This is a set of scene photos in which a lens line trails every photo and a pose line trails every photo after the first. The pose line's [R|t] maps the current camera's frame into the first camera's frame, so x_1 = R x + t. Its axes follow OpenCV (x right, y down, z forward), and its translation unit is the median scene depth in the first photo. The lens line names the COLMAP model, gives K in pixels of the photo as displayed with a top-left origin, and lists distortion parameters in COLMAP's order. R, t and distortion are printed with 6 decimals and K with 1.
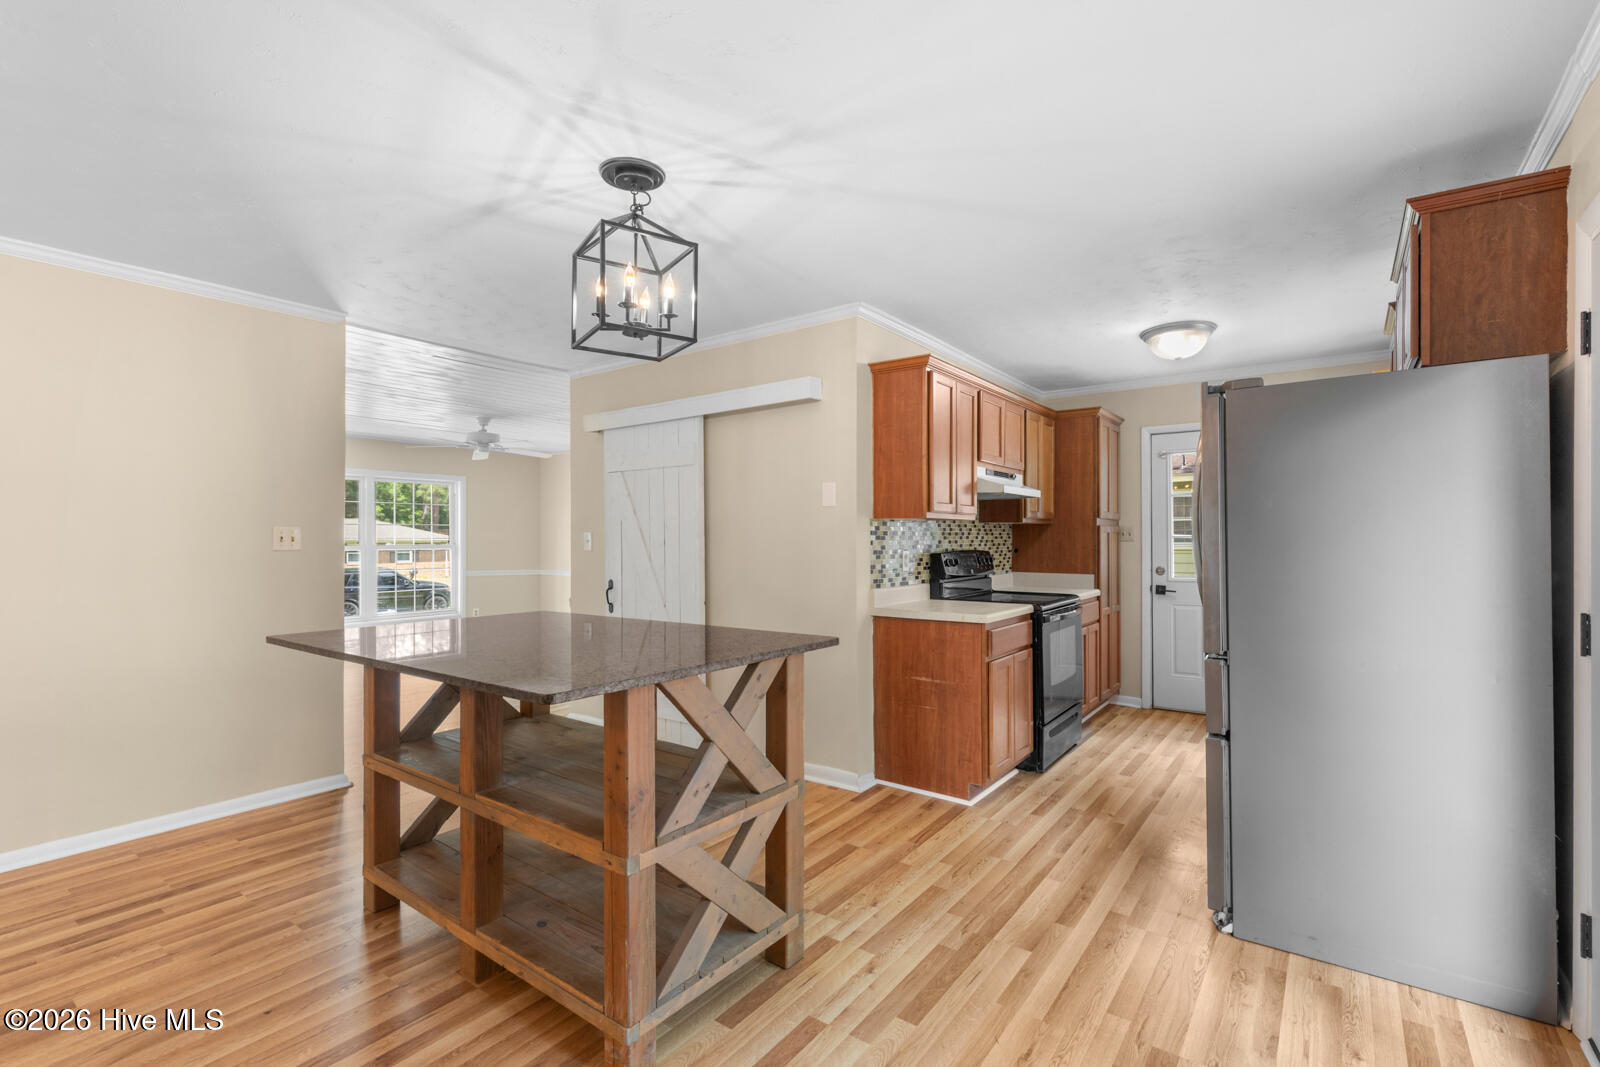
lens RADIAL K [[727.2, 0, 807.6], [0, 727.2, 540.8], [0, 0, 1]] dist [-0.001194, 0.000246]
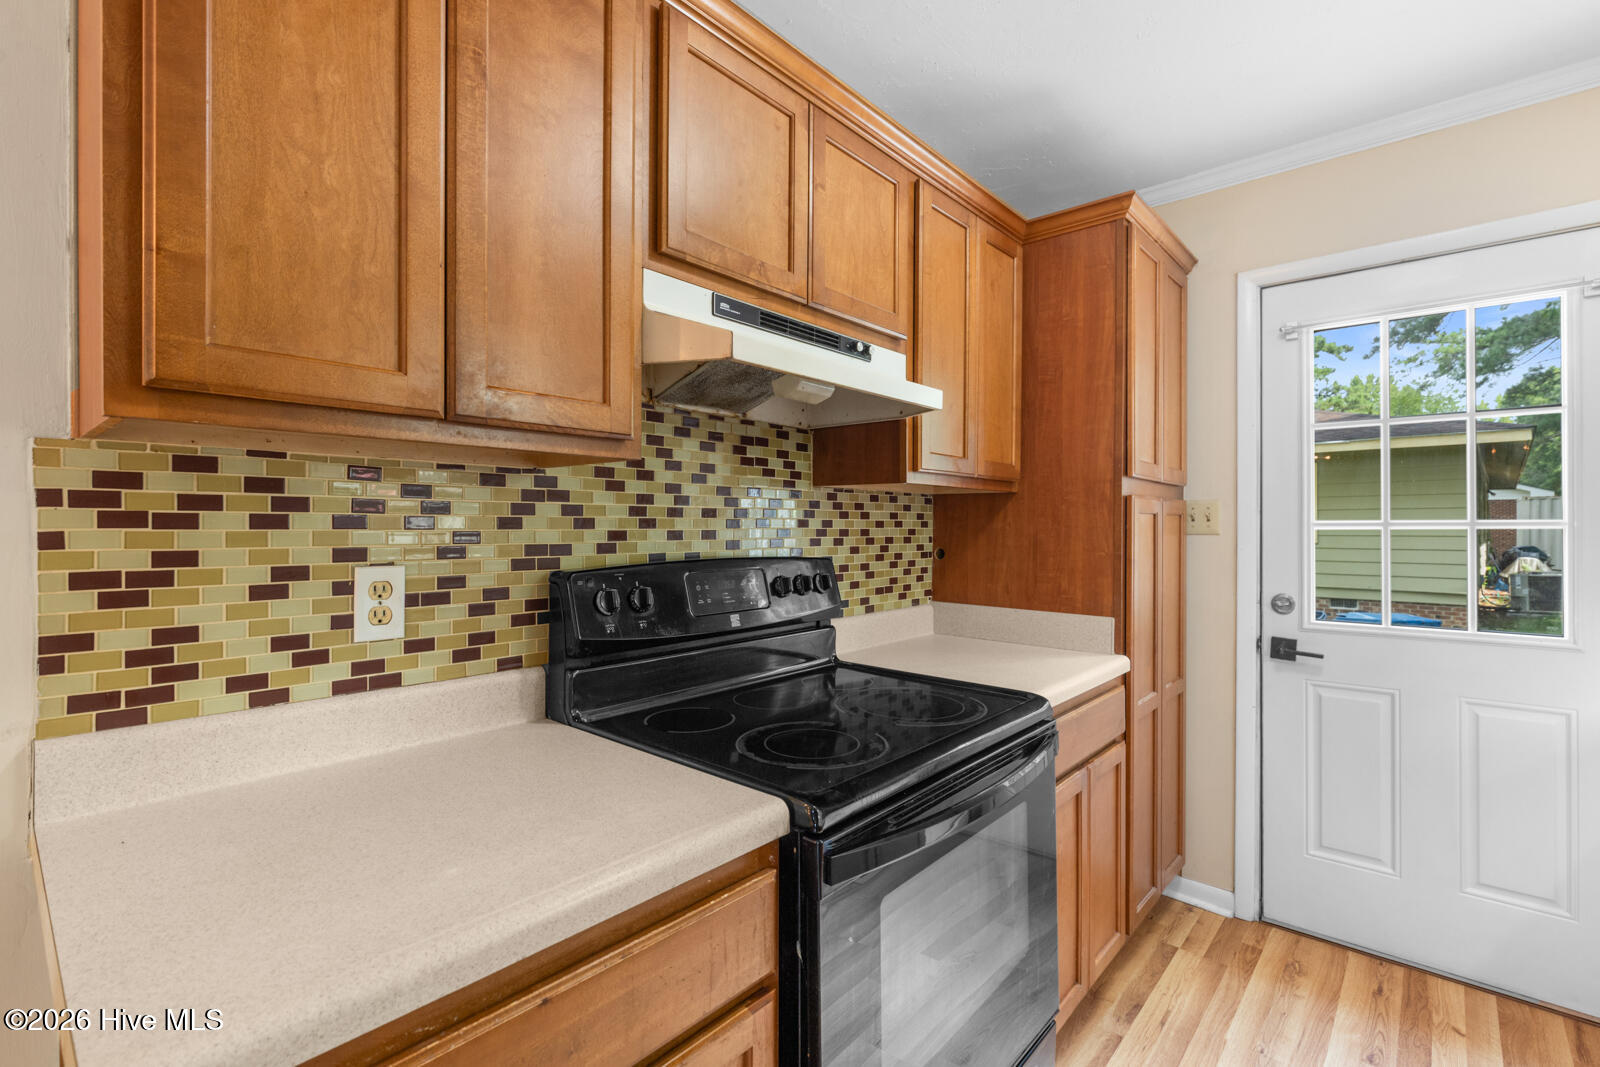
lens RADIAL K [[727.2, 0, 806.0], [0, 727.2, 525.9], [0, 0, 1]] dist [-0.001194, 0.000246]
pose [[0.996165, 0.006403, -0.087263, 0.324602], [-0.006612, 0.999976, -0.002105, -0.002837], [0.087247, 0.002674, 0.996183, 0.734379]]
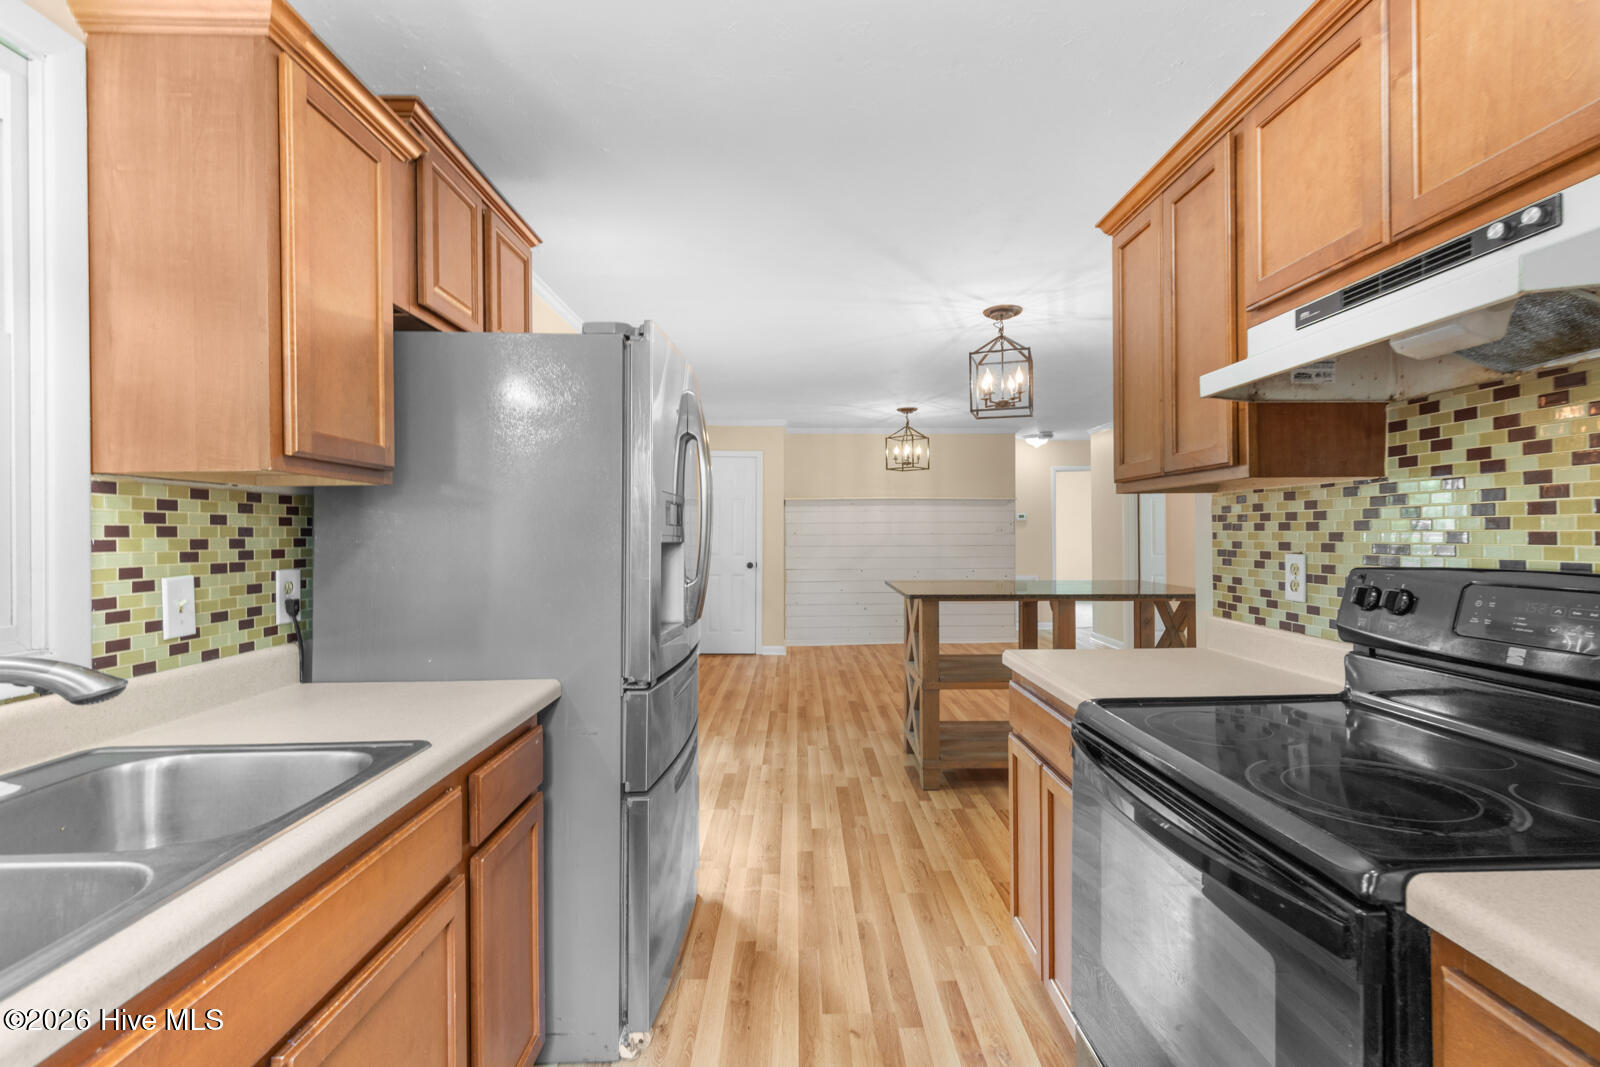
lens RADIAL K [[727.2, 0, 809.7], [0, 727.2, 533.7], [0, 0, 1]] dist [-0.001194, 0.000246]
pose [[-0.797003, 0.011356, -0.603868, 0.640784], [0.010723, 0.999932, 0.004651, -0.004570], [0.603880, -0.002768, -0.797071, 1.176321]]
